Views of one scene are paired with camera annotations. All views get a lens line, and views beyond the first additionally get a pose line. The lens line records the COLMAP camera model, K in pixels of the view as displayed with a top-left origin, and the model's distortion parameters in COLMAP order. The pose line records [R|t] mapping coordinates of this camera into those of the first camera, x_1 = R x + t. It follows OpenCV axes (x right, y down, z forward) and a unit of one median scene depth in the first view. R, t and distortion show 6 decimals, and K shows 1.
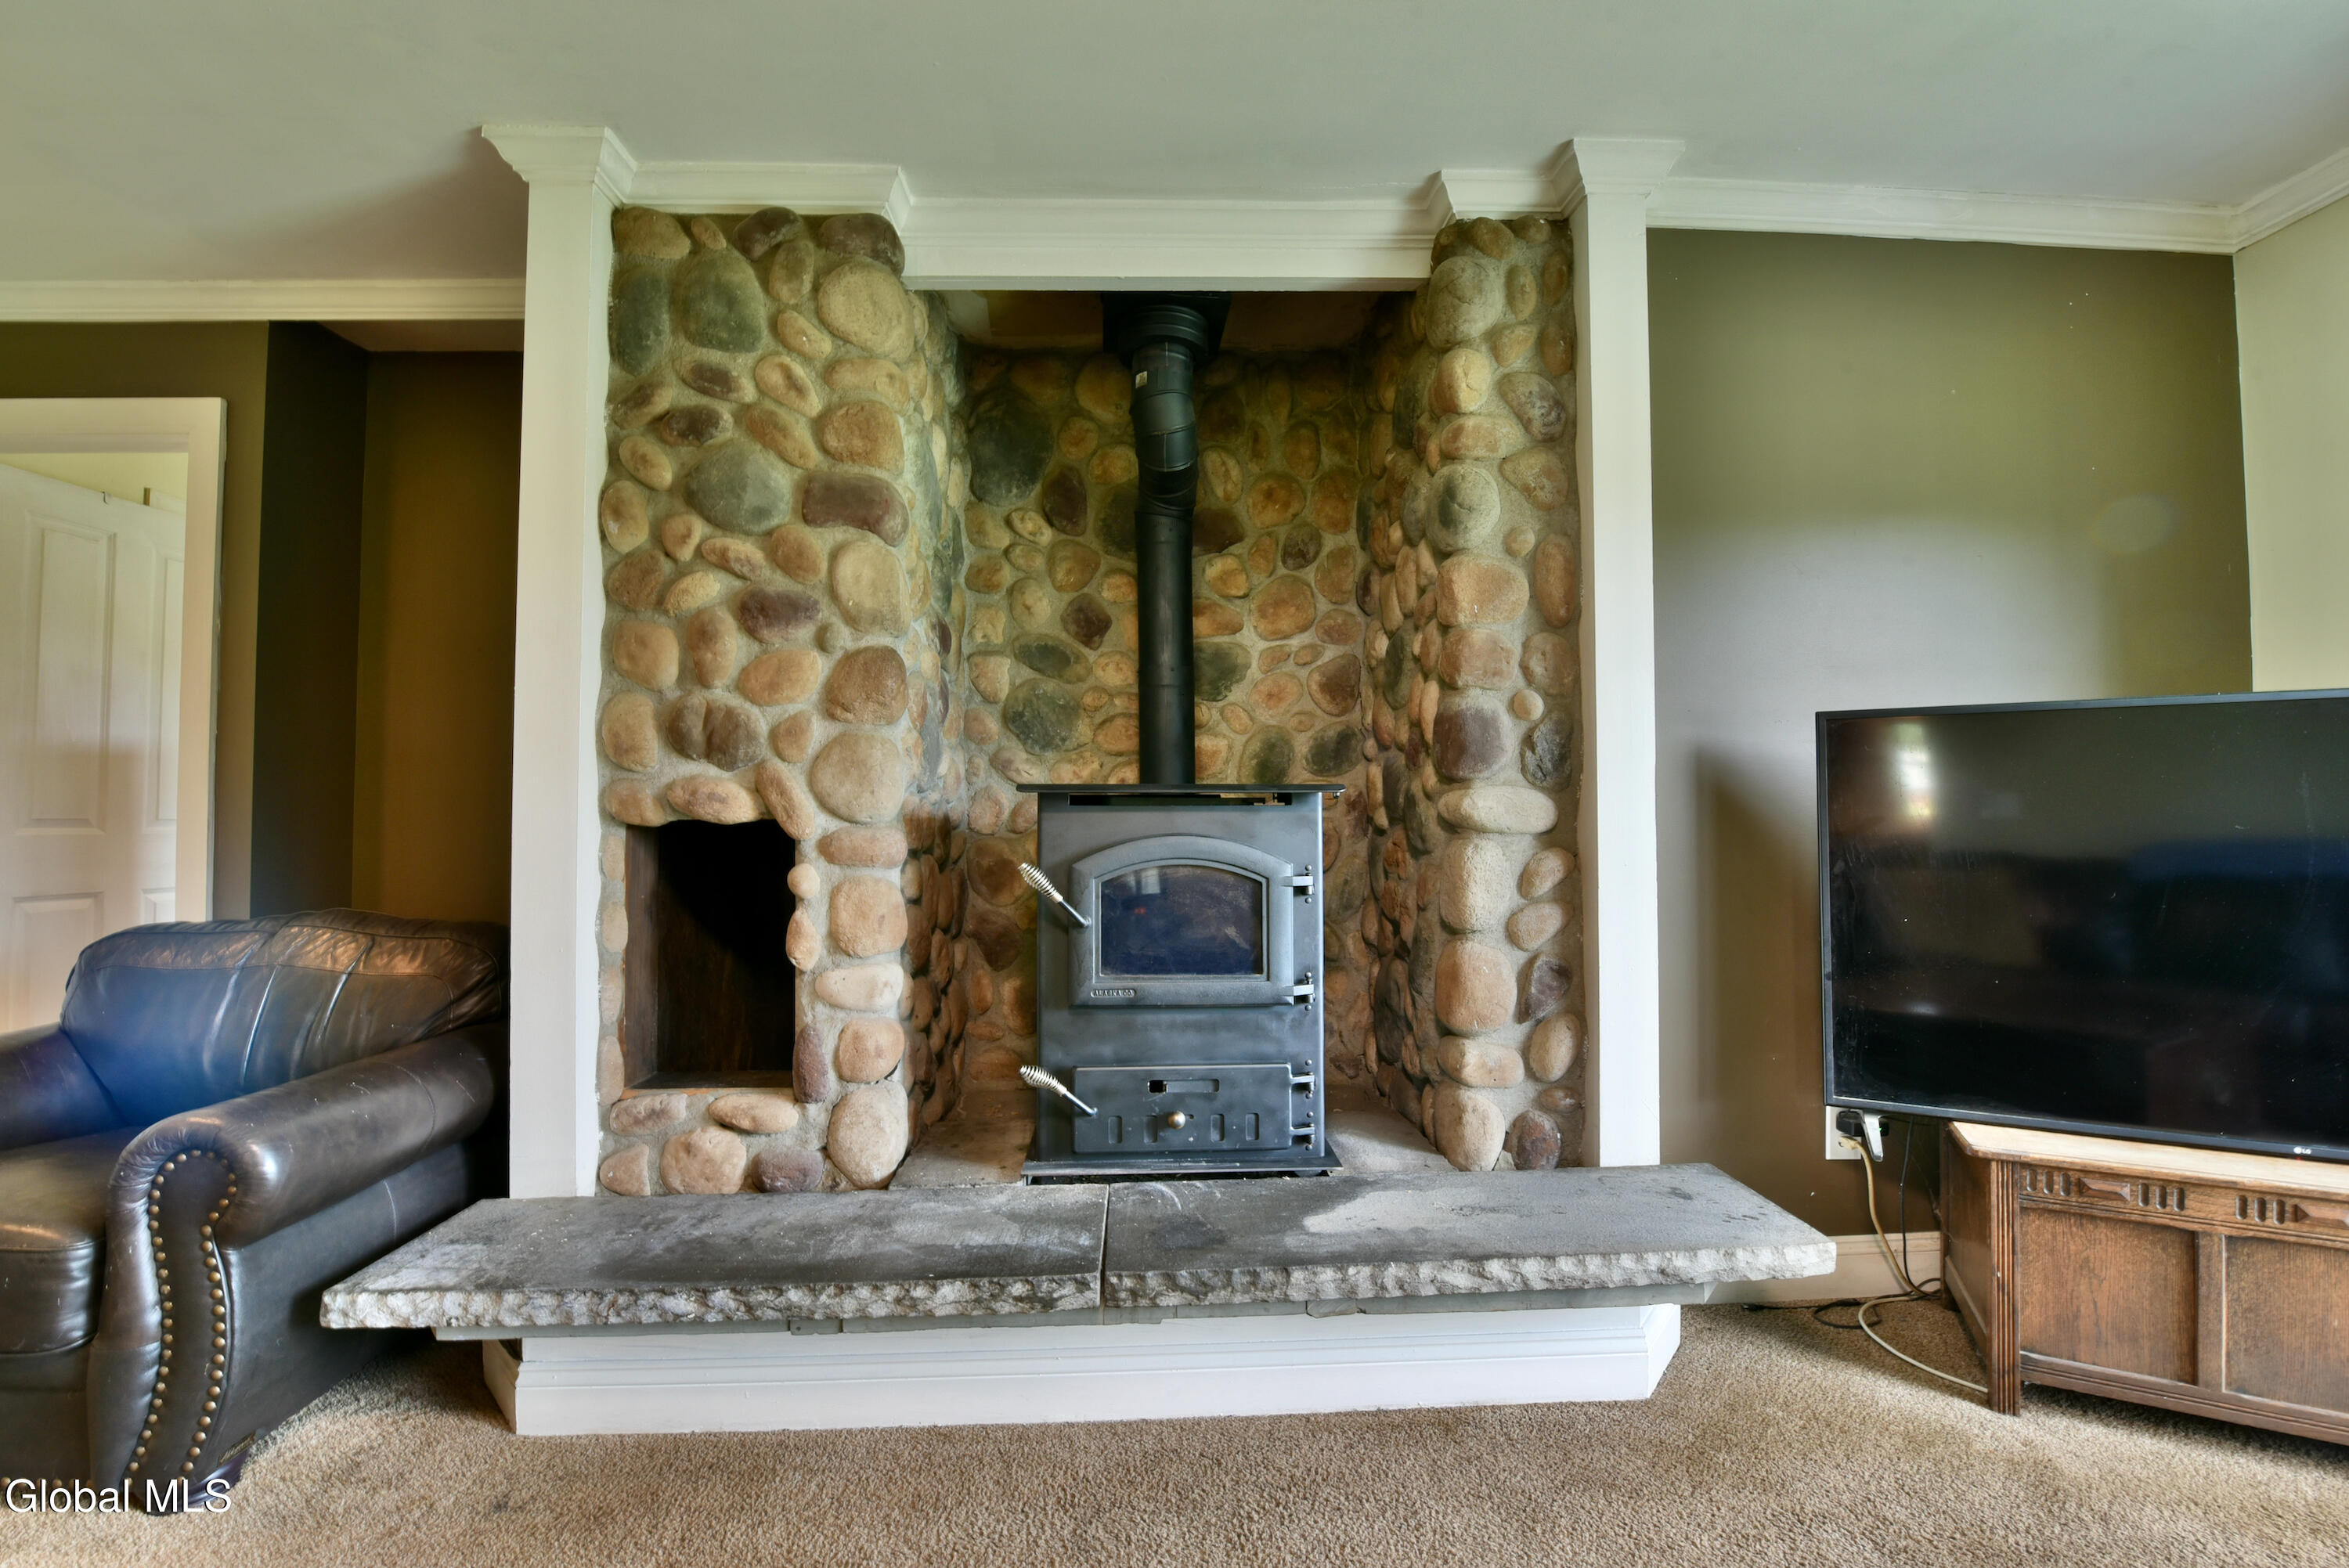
lens RADIAL K [[939.2, 0, 1178.7], [0, 939.2, 787.2], [0, 0, 1]] dist [-0.014819, -0.003142]
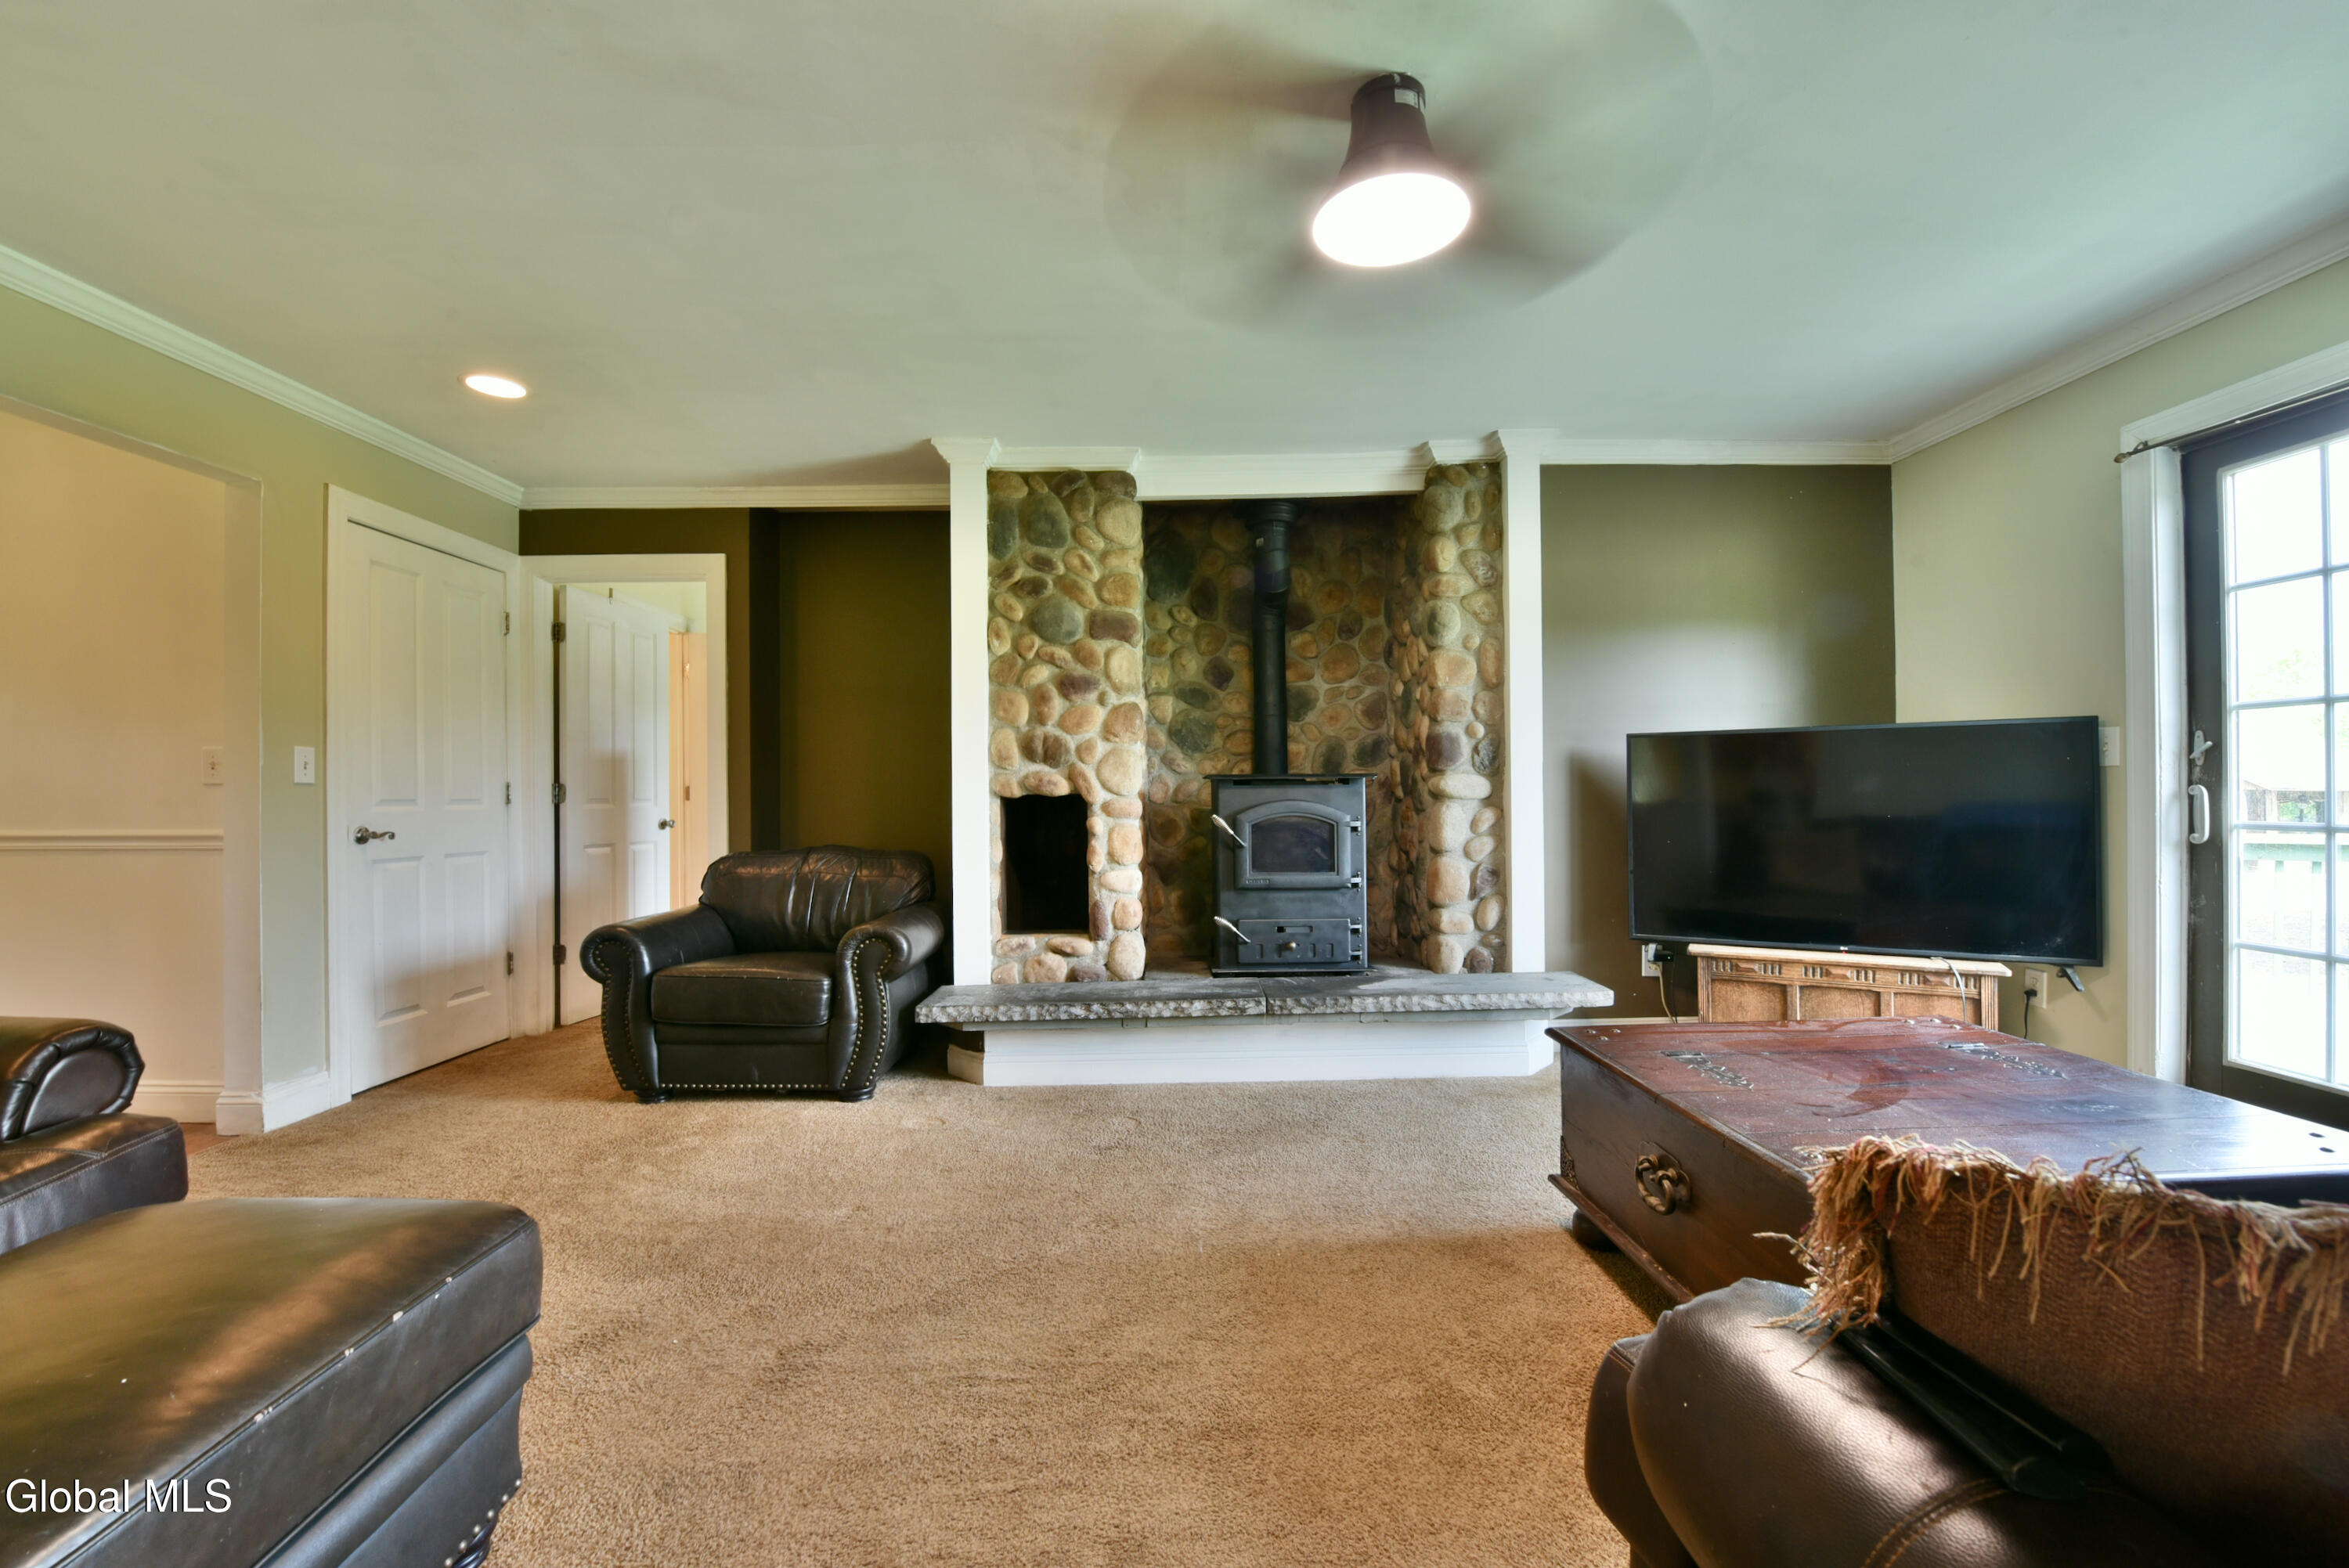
lens RADIAL K [[939.2, 0, 1178.7], [0, 939.2, 787.2], [0, 0, 1]] dist [-0.014819, -0.003142]
pose [[0.999381, -0.006578, -0.034573, -0.158984], [0.007248, 0.999788, 0.019281, -0.014713], [0.034439, -0.019520, 0.999216, -0.911691]]
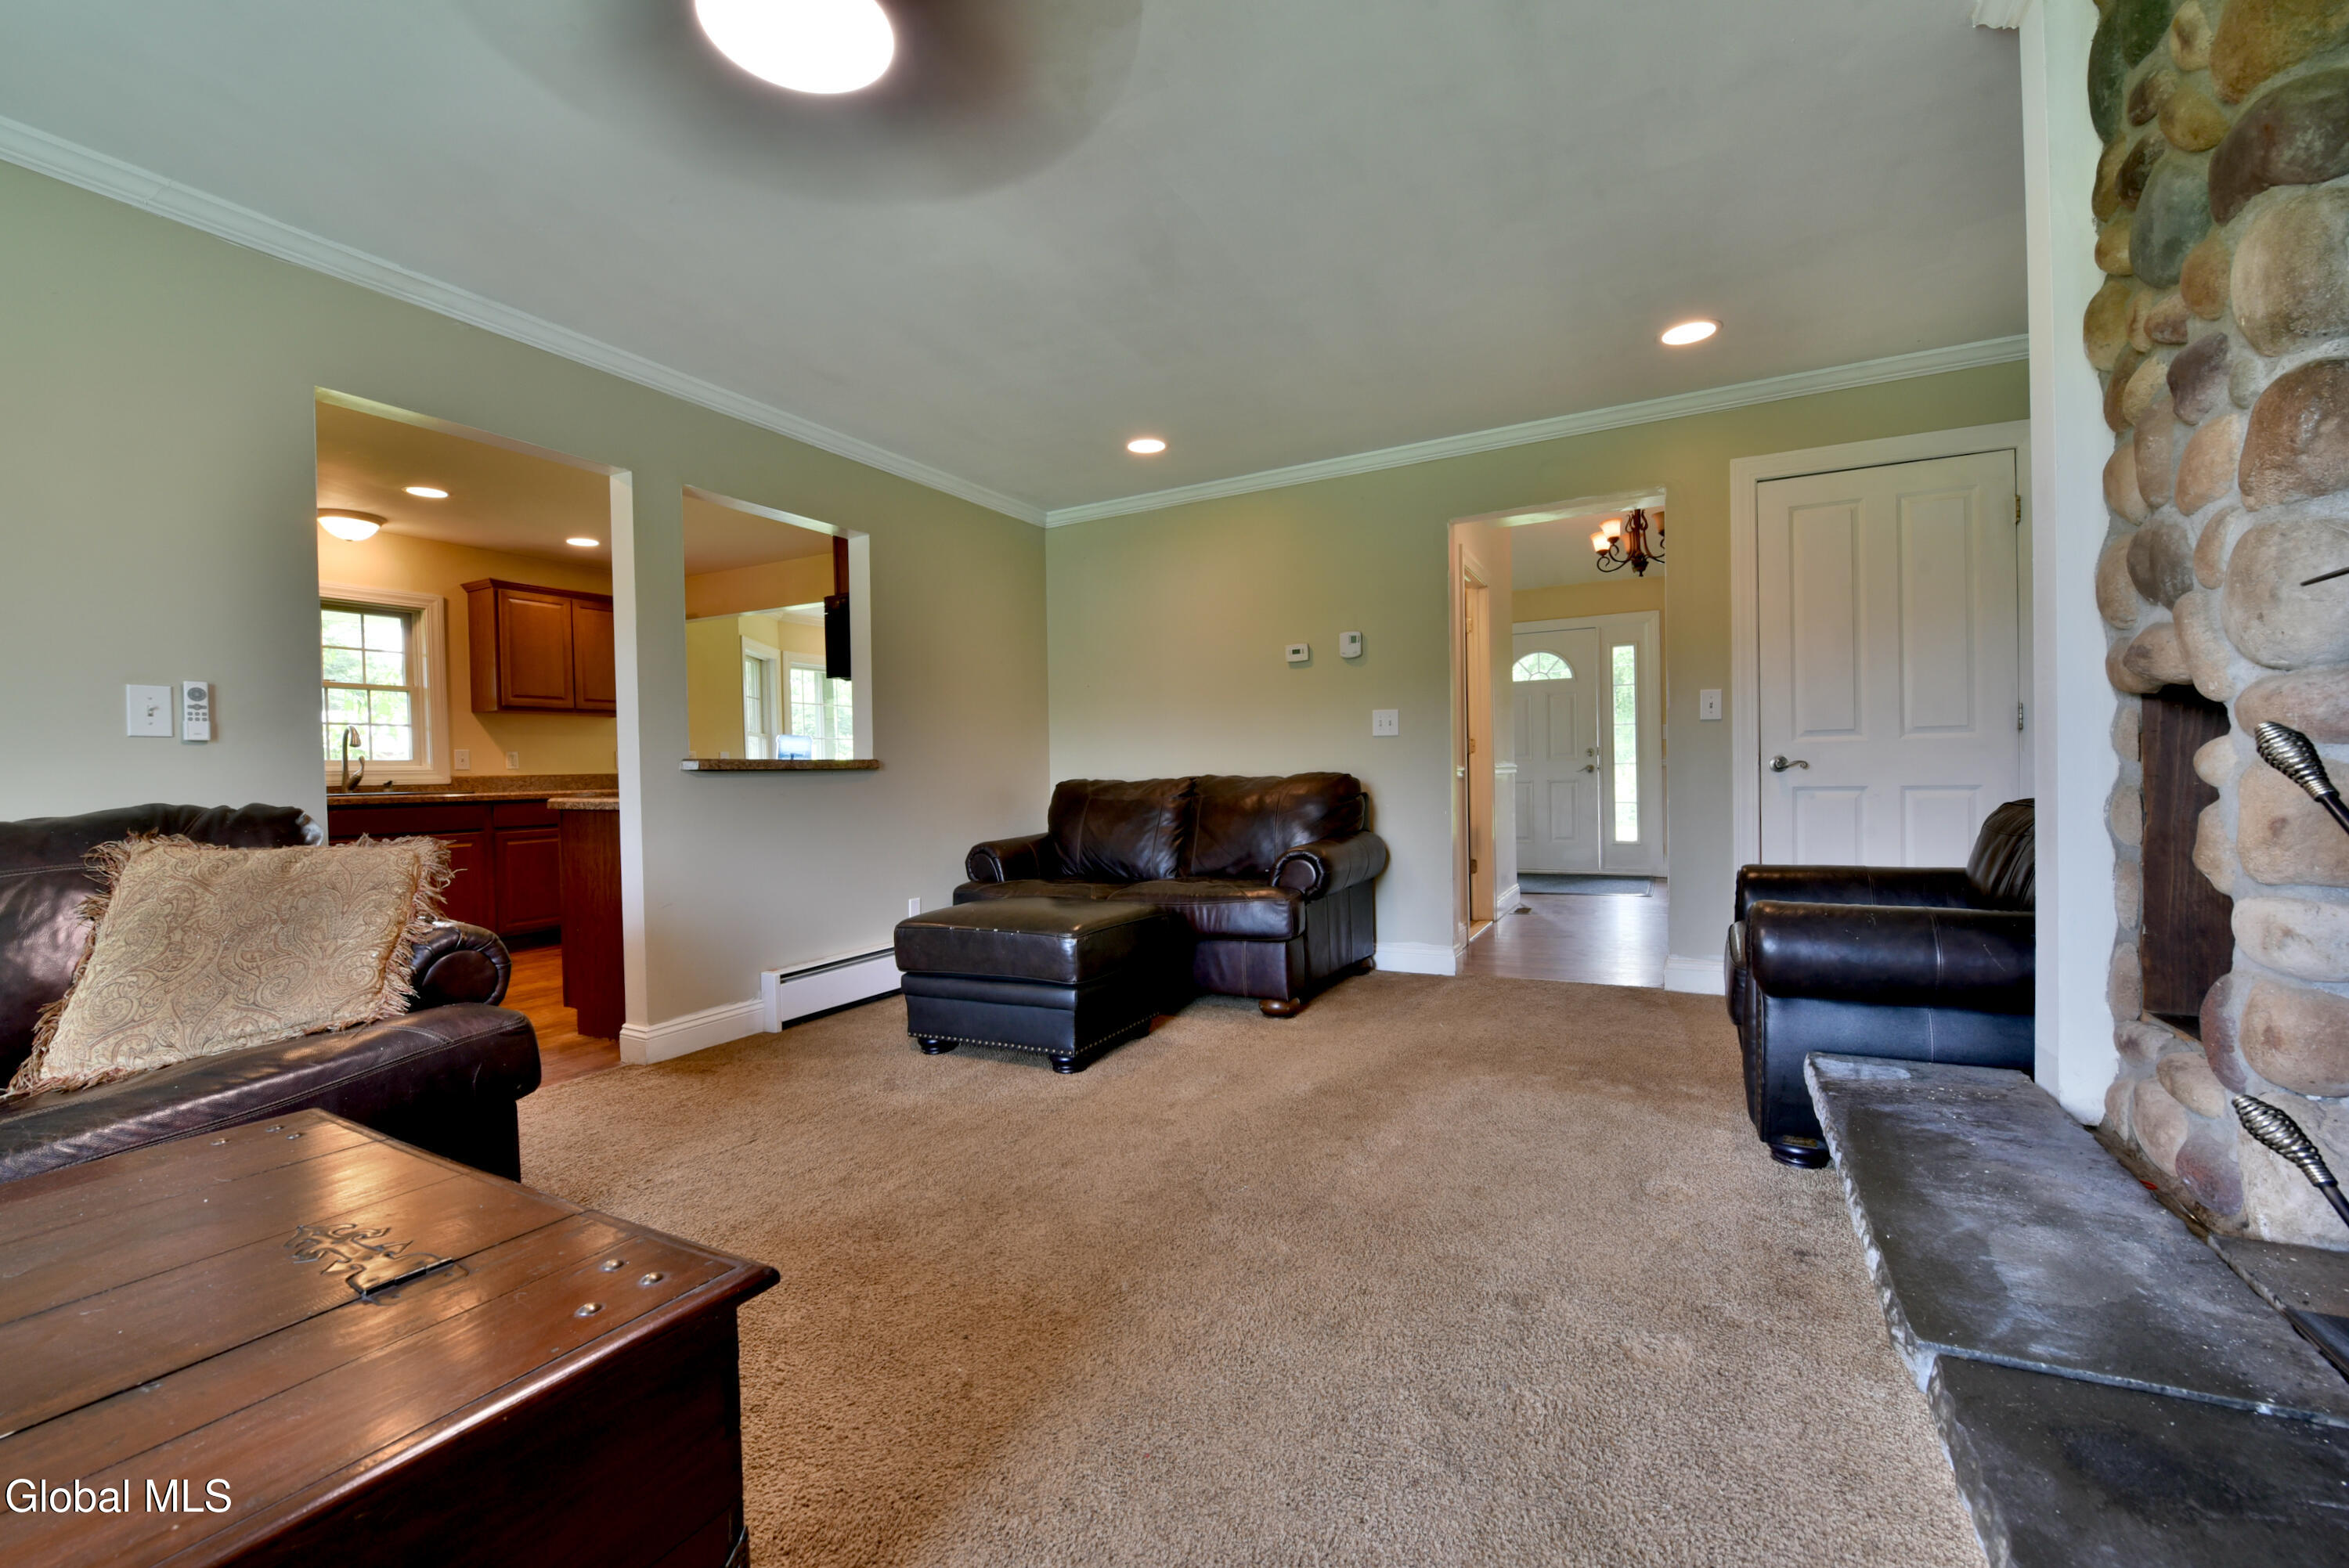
lens RADIAL K [[955.6, 0, 1180.9], [0, 955.6, 784.6], [0, 0, 1]] dist [-0.014996, -0.000222]
pose [[-0.503898, 0.023820, -0.863435, 0.556165], [0.046004, 0.998941, 0.000711, 0.081341], [0.862537, -0.039363, -0.504460, 0.685474]]
